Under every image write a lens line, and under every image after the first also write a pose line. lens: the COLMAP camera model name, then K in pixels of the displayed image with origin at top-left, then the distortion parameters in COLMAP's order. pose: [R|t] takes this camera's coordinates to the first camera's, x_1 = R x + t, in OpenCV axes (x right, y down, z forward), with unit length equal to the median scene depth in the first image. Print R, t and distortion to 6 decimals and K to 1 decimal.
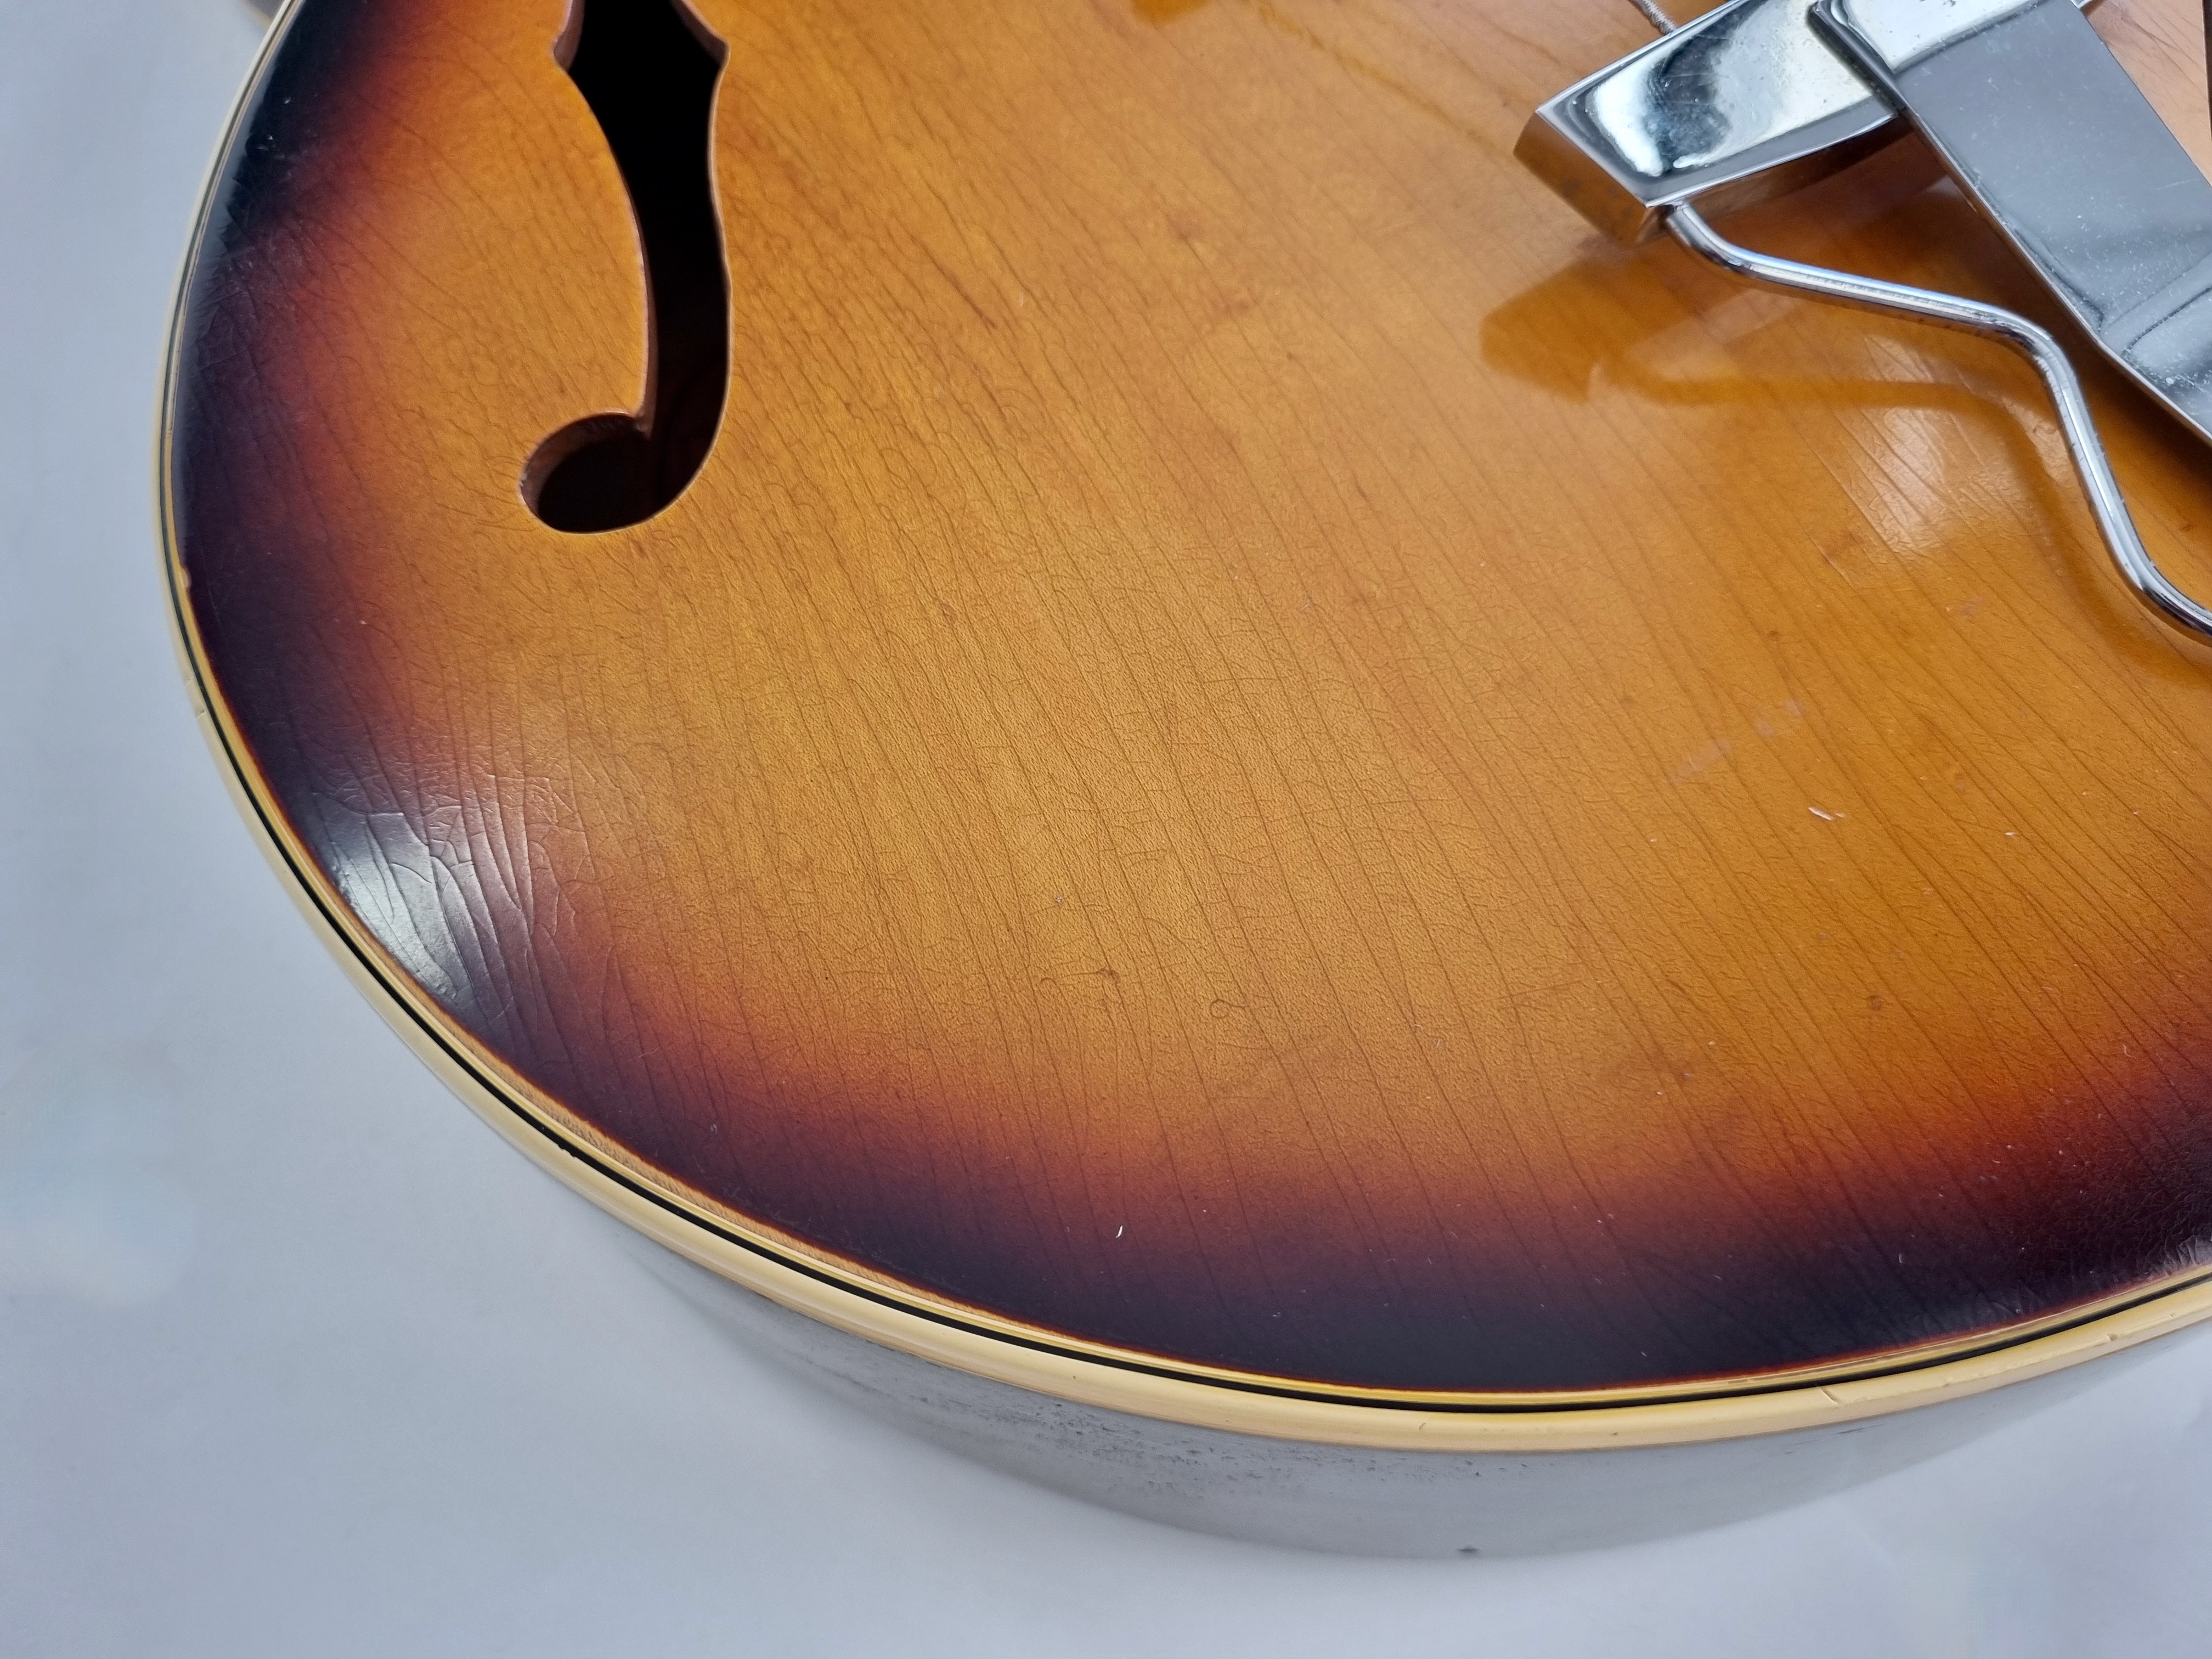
lens RADIAL K [[1737.6, 0, 1106.0], [0, 1737.6, 829.5], [0, 0, 1]] dist [-0.004766, -0.002764]
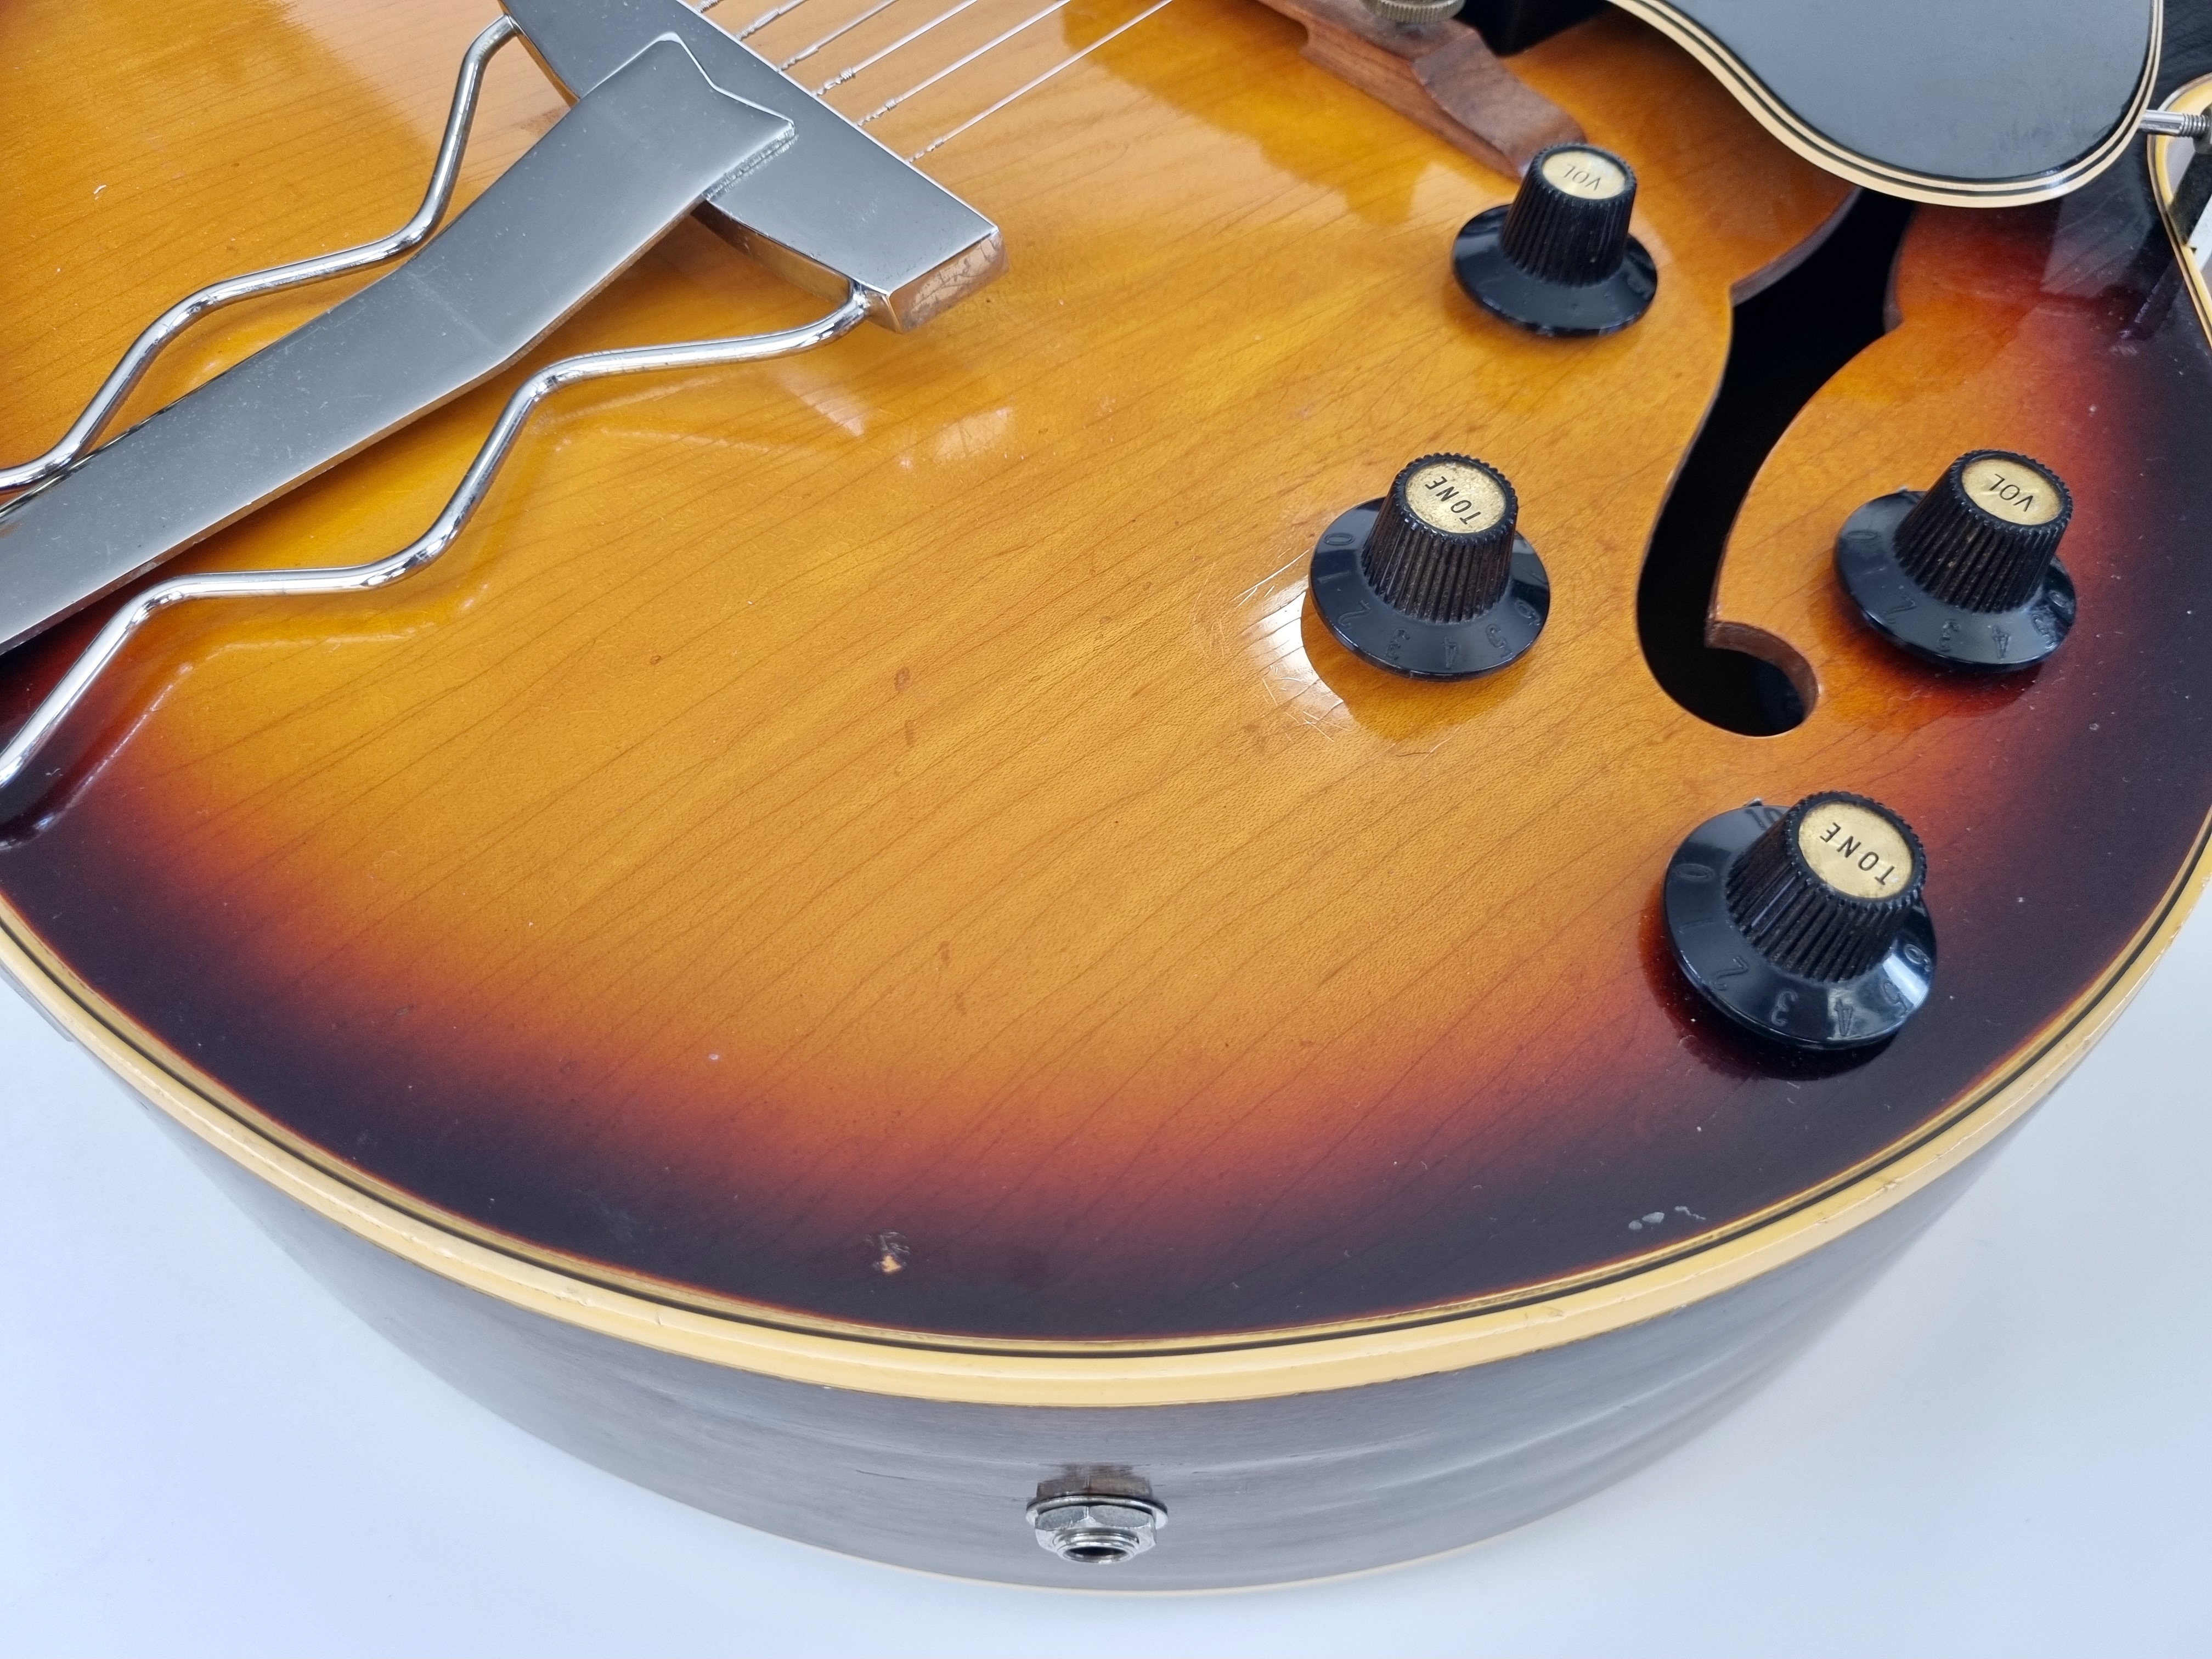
lens RADIAL K [[1706.5, 0, 1091.8], [0, 1706.5, 816.5], [0, 0, 1]] dist [0.005719, -0.004021]
pose [[0.111351, 0.823726, -0.555947, 1.546851], [-0.868751, 0.352336, 0.348040, -0.941750], [0.482569, 0.444225, 0.754845, 0.457343]]
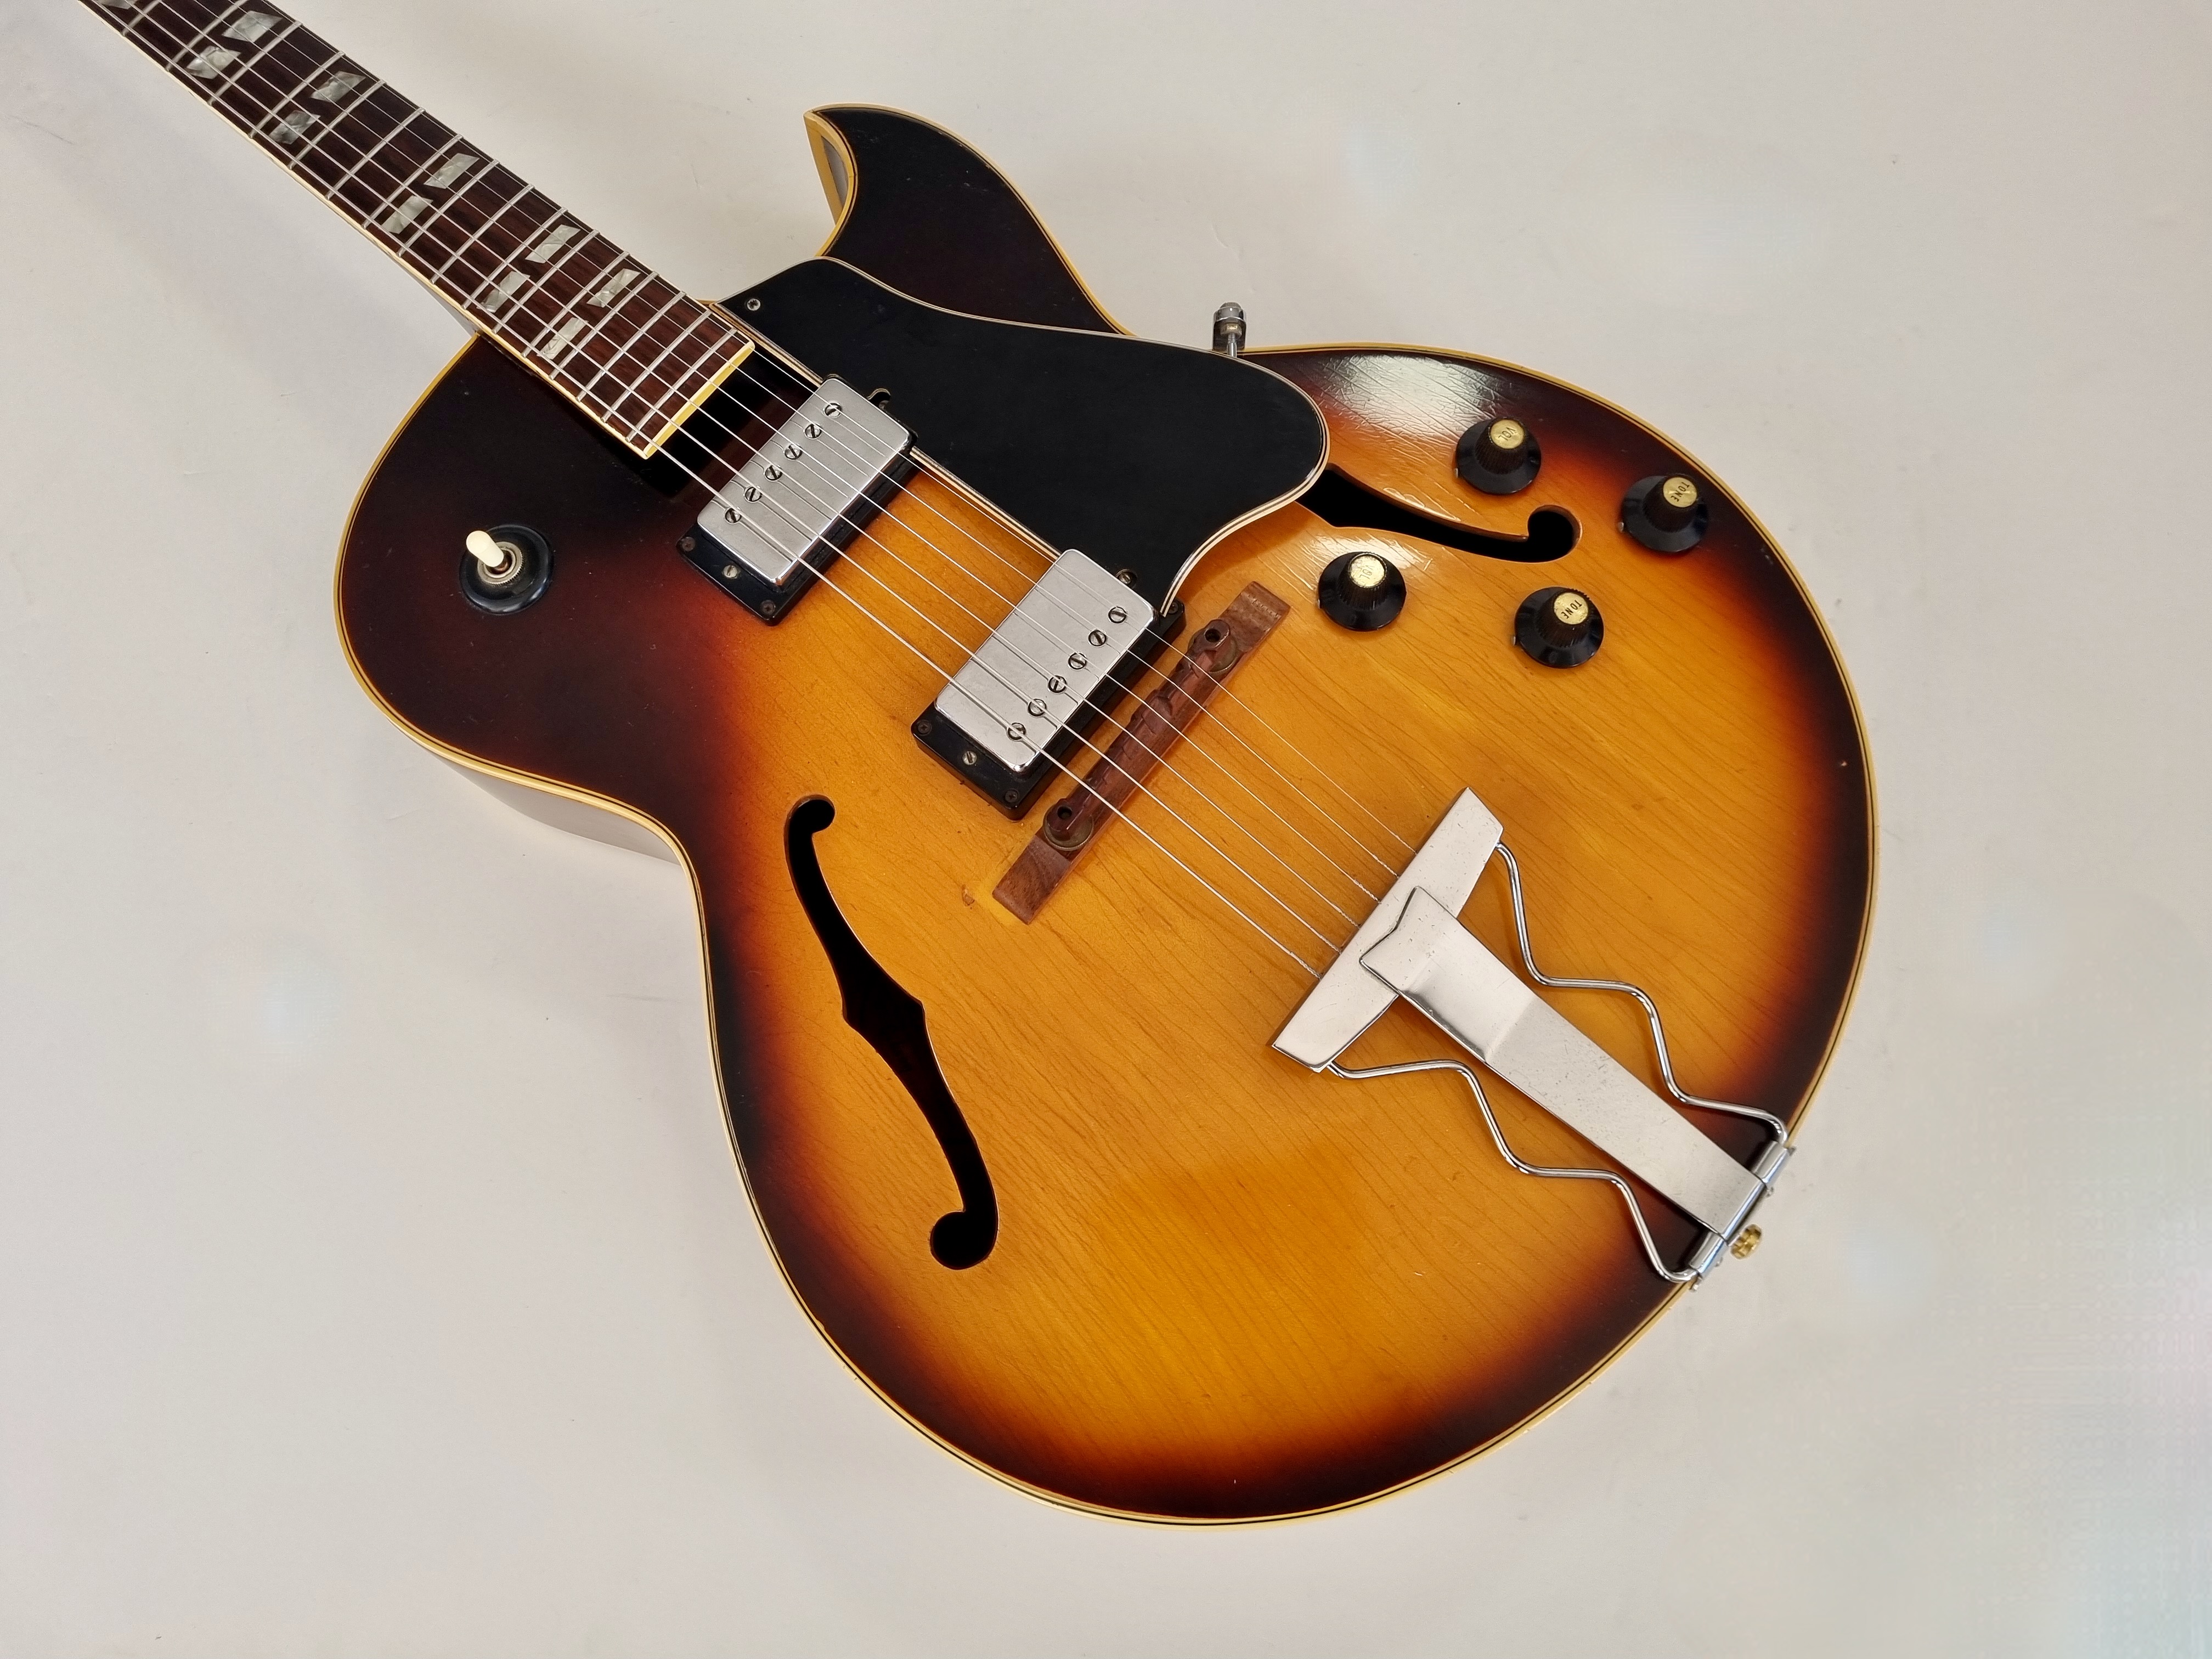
lens RADIAL K [[1664.6, 0, 1095.5], [0, 1664.6, 832.1], [0, 0, 1]] dist [0.040981, -0.004934]
pose [[0.960411, -0.269416, 0.070890, -0.105490], [0.244825, 0.937658, 0.246694, -1.353816], [-0.132934, -0.219572, 0.966497, -1.334603]]
